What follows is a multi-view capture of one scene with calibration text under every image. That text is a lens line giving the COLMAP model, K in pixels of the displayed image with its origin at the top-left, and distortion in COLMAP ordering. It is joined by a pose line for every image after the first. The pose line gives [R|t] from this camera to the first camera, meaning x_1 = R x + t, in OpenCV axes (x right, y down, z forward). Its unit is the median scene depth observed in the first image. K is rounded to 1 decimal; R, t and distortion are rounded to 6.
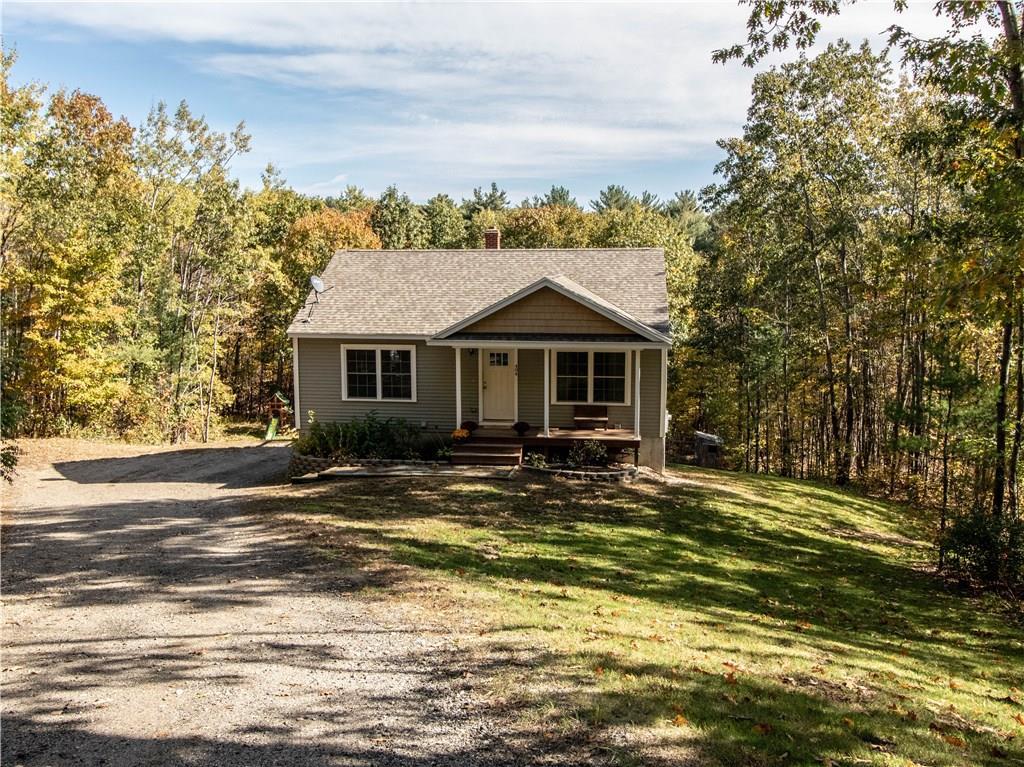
lens RADIAL K [[832.4, 0, 511.9], [0, 832.4, 383.4], [0, 0, 1]] dist [0.032972, -0.000556]
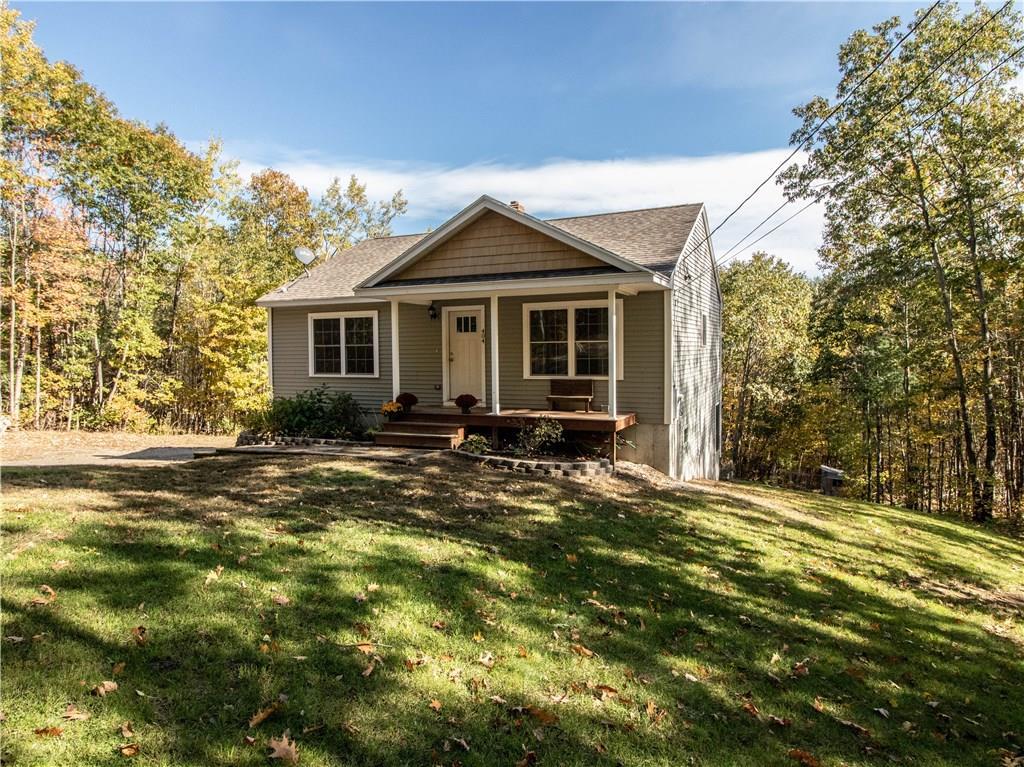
lens RADIAL K [[603.8, 0, 513.1], [0, 603.8, 381.6], [0, 0, 1]] dist [0.009769, 0.003467]
pose [[0.956695, 0.007248, -0.291001, 0.199236], [-0.032174, 0.996198, -0.080961, 0.072706], [0.289308, 0.086818, 0.953291, 0.450447]]
